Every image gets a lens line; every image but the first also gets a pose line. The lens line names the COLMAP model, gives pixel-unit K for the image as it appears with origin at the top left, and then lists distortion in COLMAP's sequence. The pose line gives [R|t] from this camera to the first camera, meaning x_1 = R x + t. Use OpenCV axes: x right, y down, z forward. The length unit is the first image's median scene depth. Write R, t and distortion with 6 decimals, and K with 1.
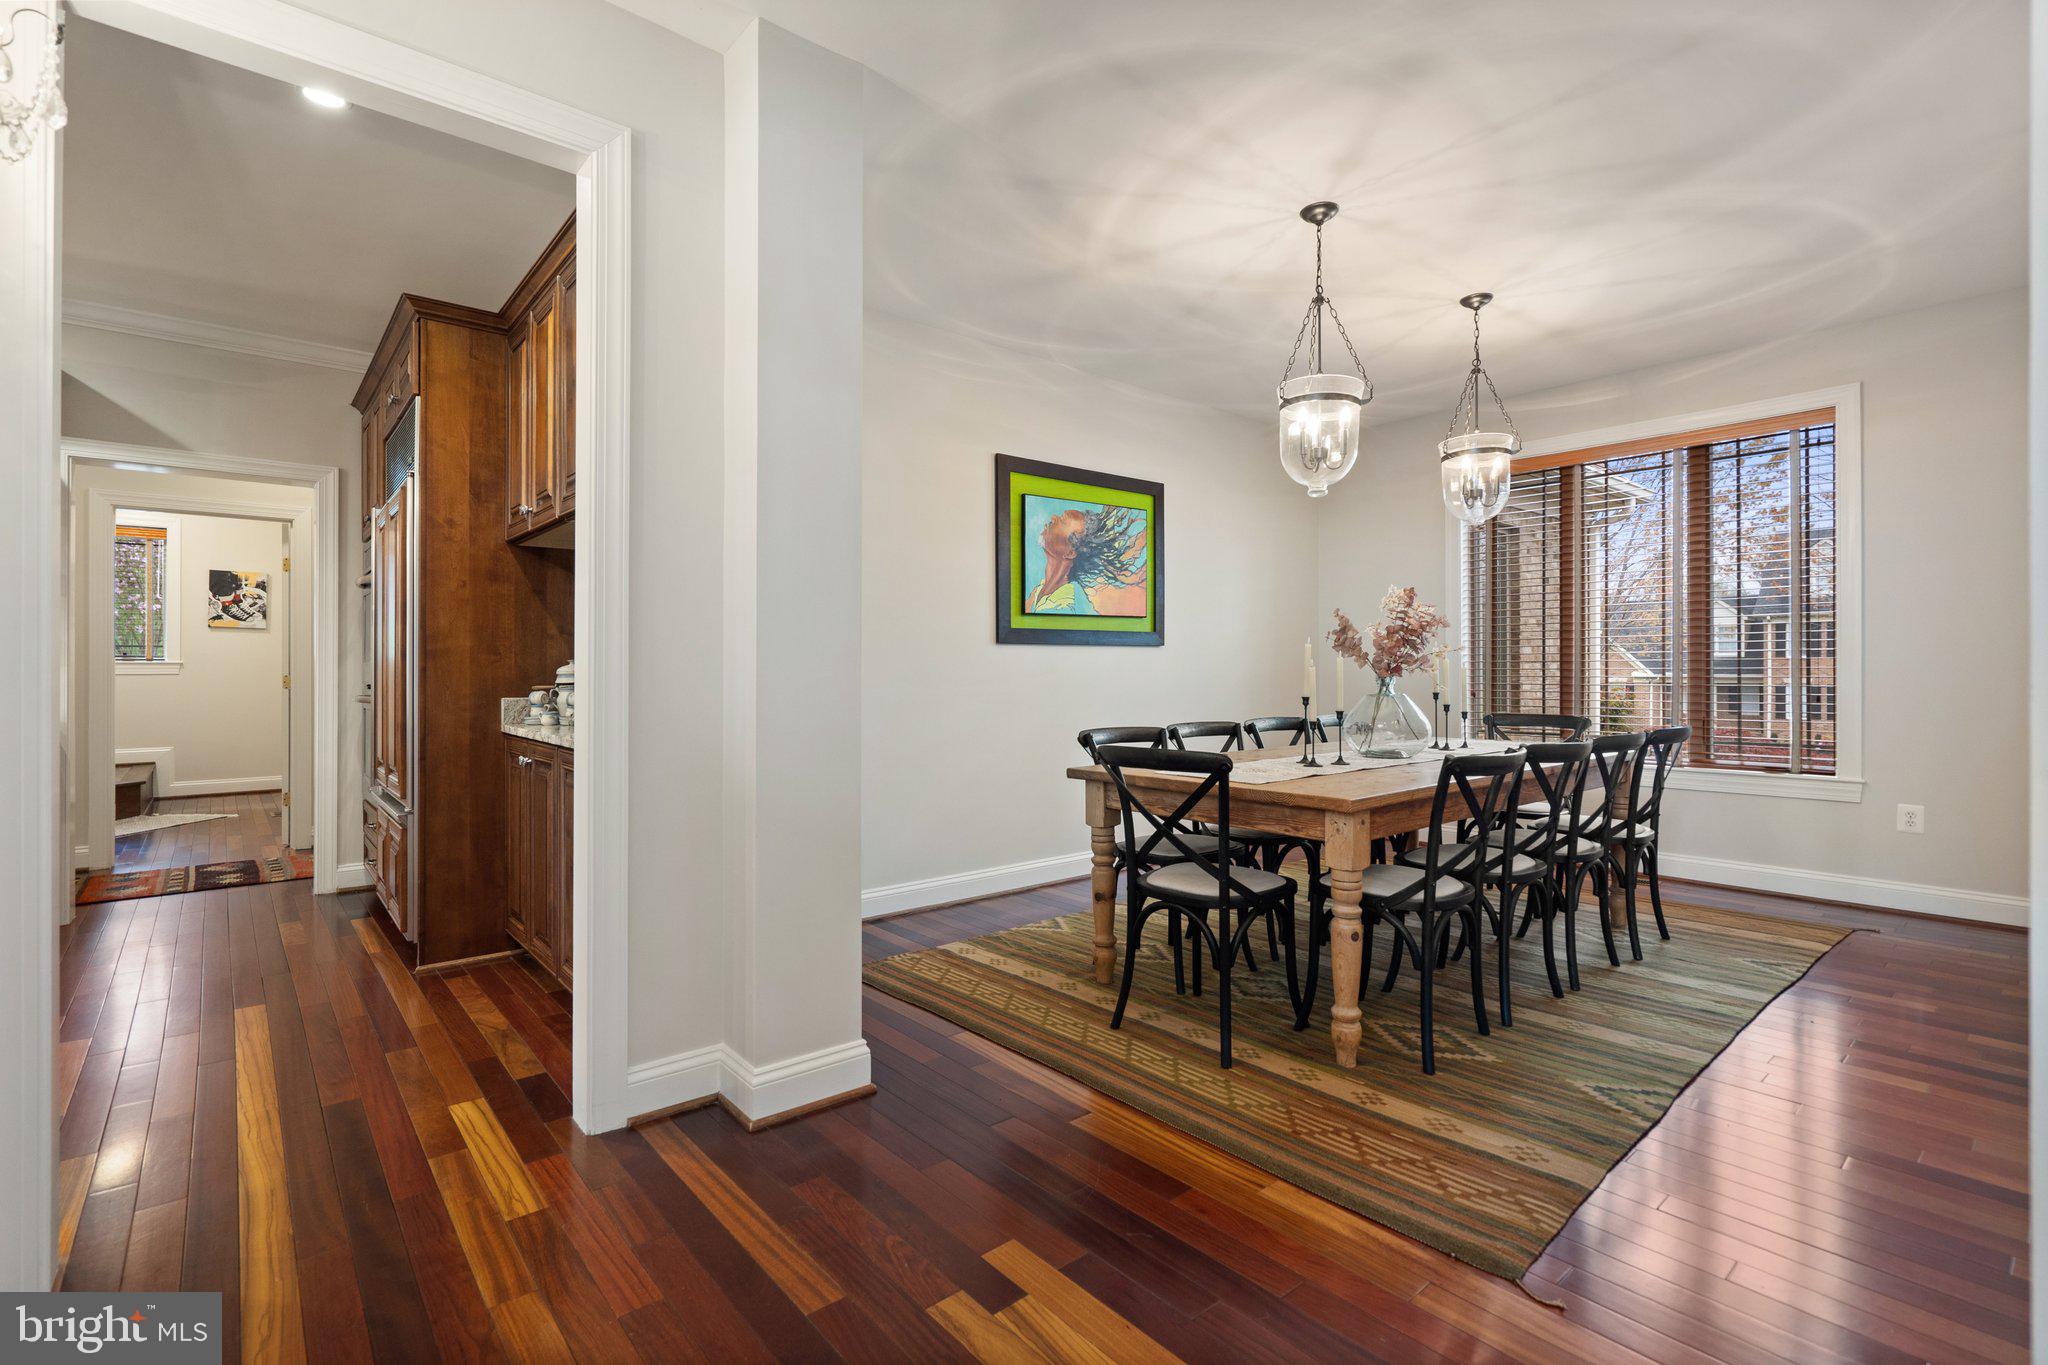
lens RADIAL K [[946.5, 0, 1018.6], [0, 946.5, 673.3], [0, 0, 1]] dist [-0.000754, 0.000317]
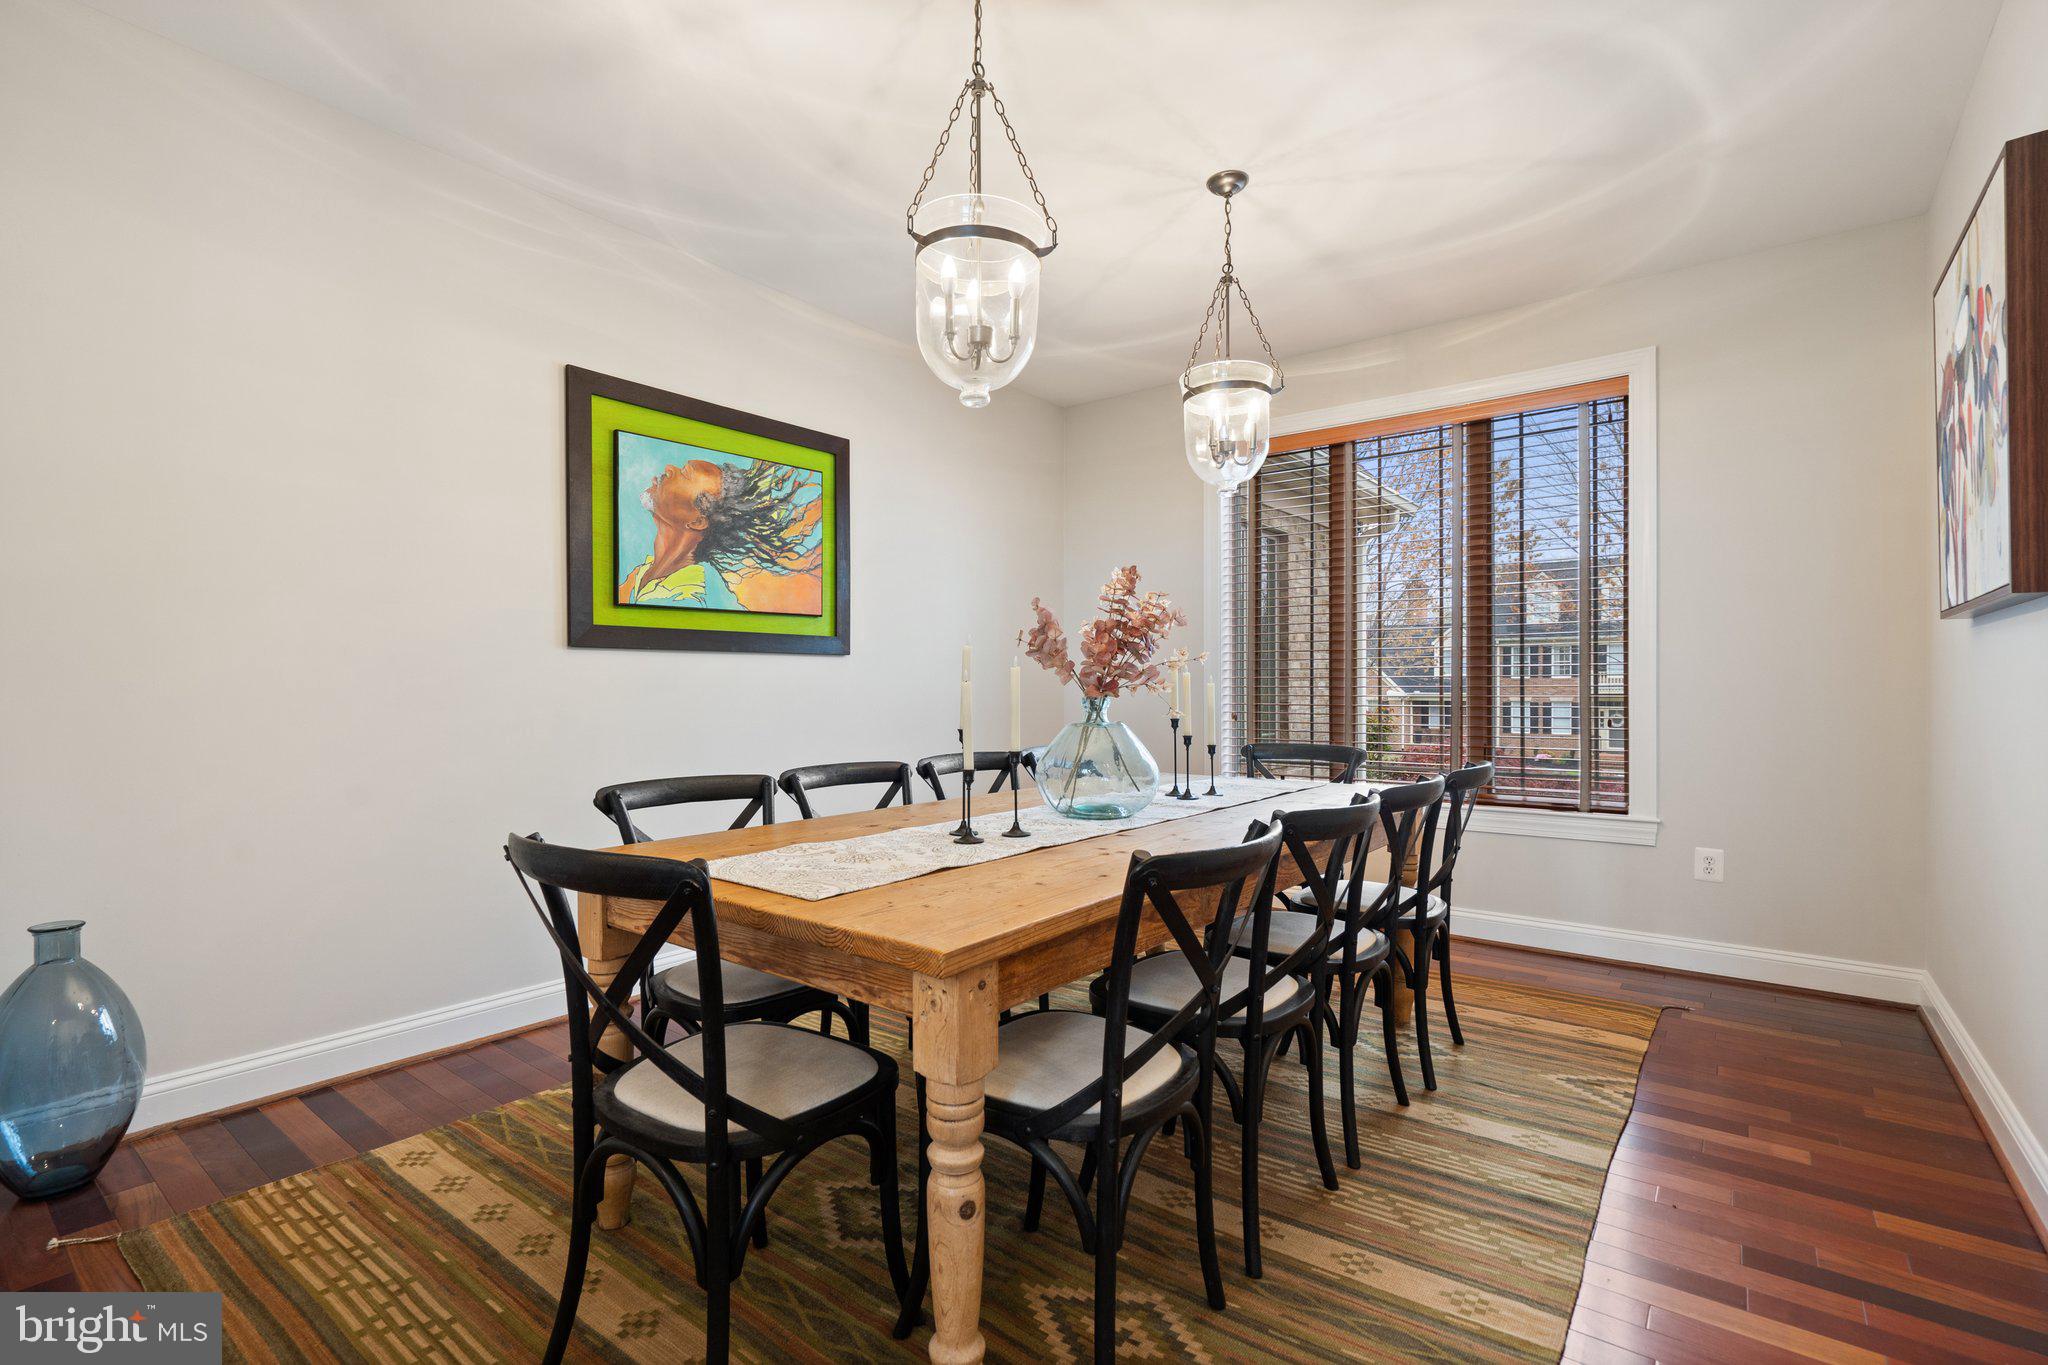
lens RADIAL K [[946.0, 0, 1010.5], [0, 946.0, 692.4], [0, 0, 1]] dist [-0.001013, 0.000216]
pose [[0.980556, 0.001469, 0.196232, 0.190194], [-0.001508, 0.999999, 0.000046, 0.000480], [-0.196232, -0.000341, 0.980557, 0.340802]]
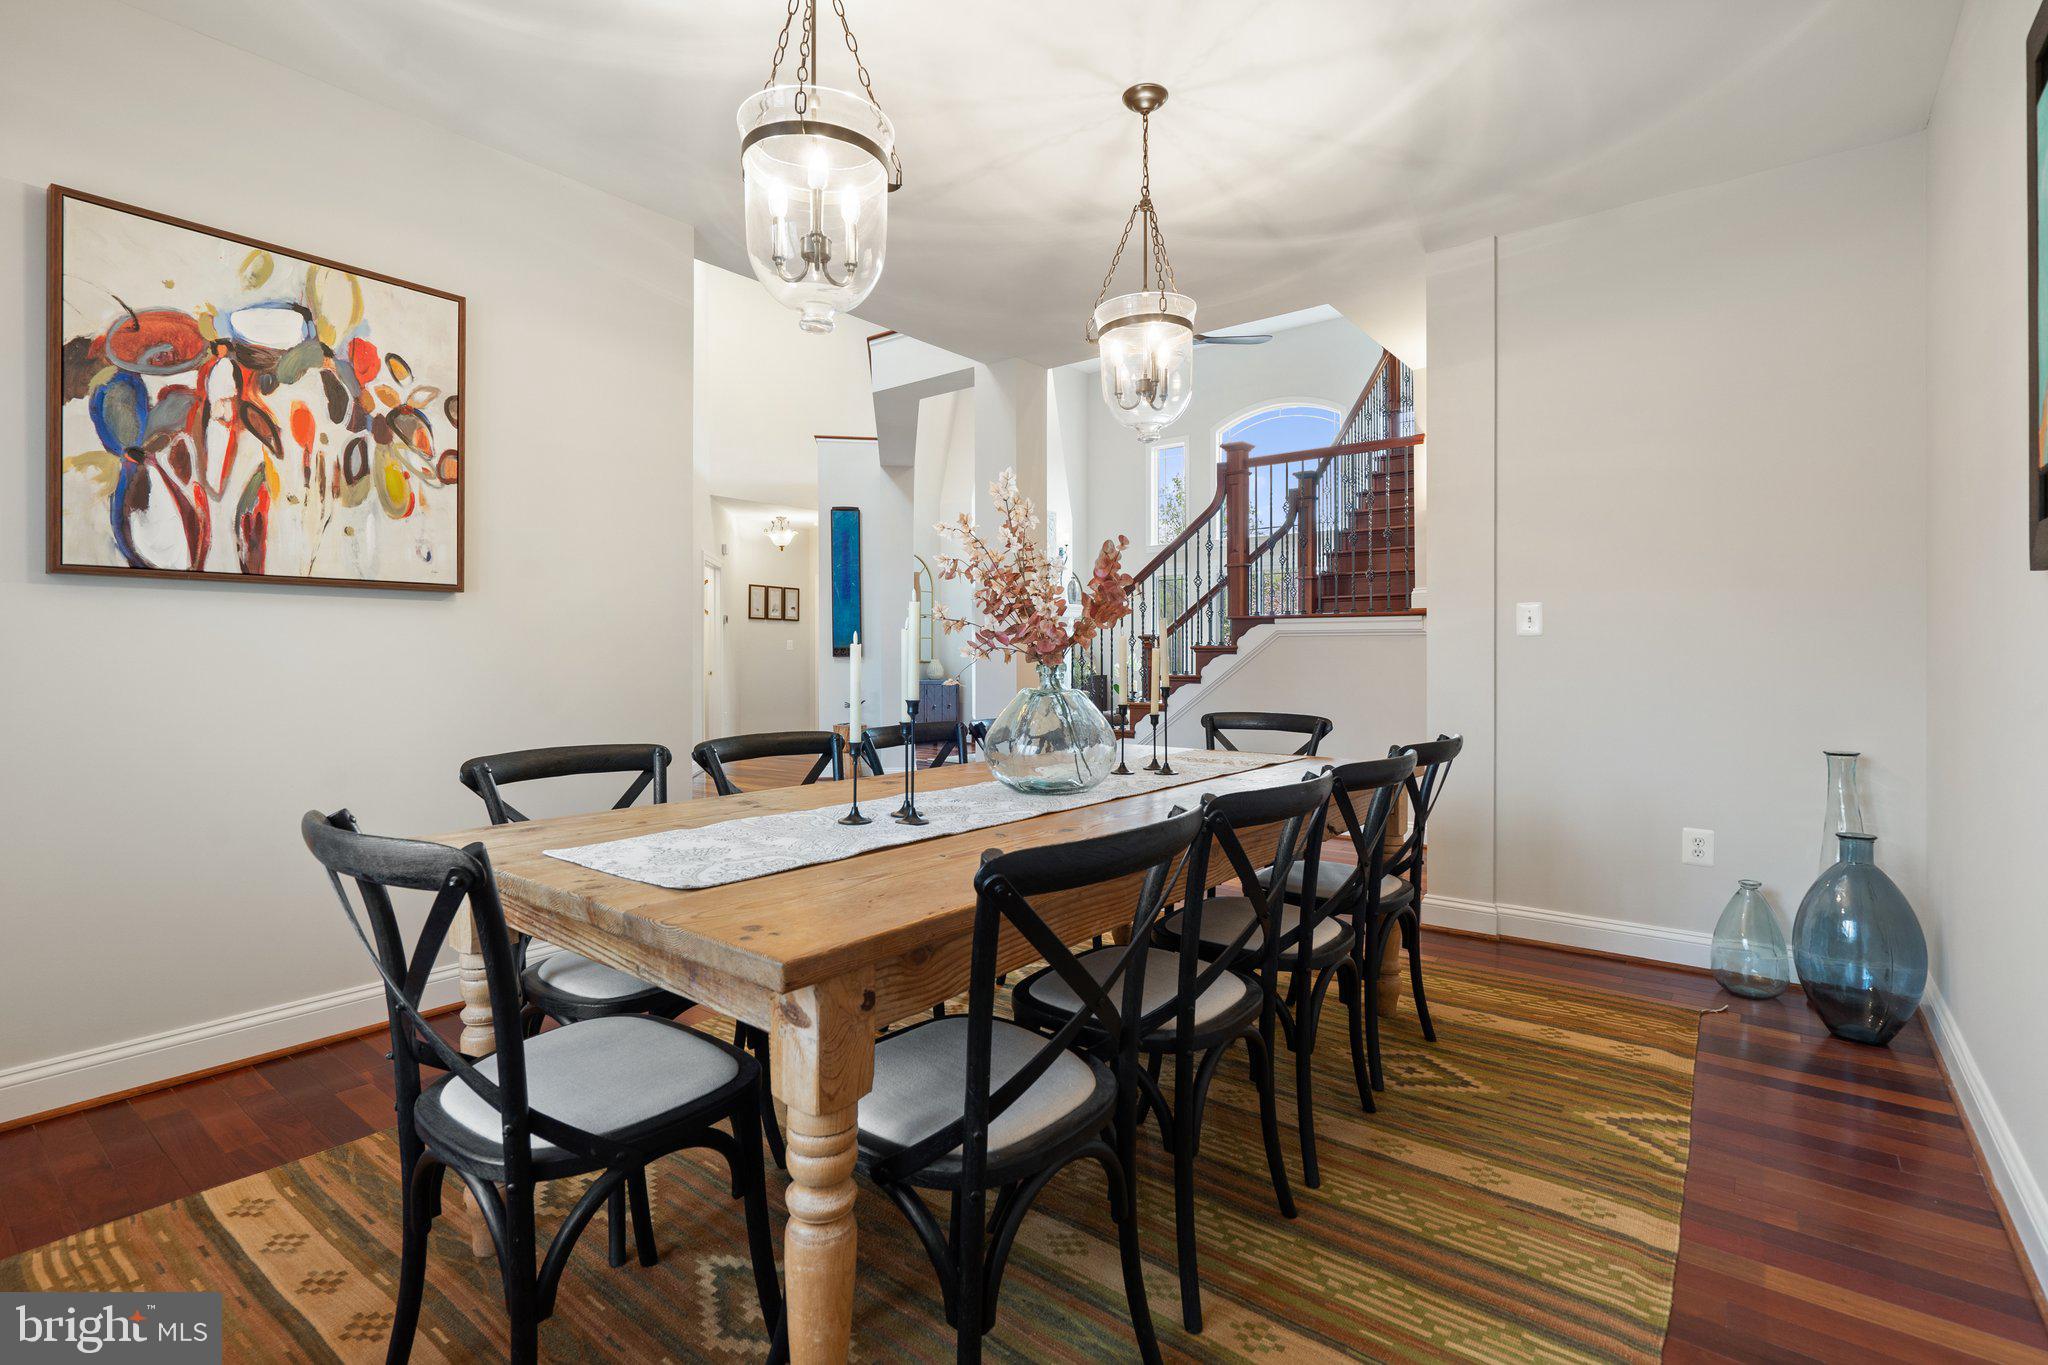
lens RADIAL K [[946.5, 0, 1018.6], [0, 946.5, 673.3], [0, 0, 1]] dist [-0.000754, 0.000317]
pose [[-0.983621, 0.004970, -0.180179, 0.506925], [0.001677, 0.999829, 0.018423, 0.001937], [0.180240, 0.017819, -0.983461, 1.581274]]
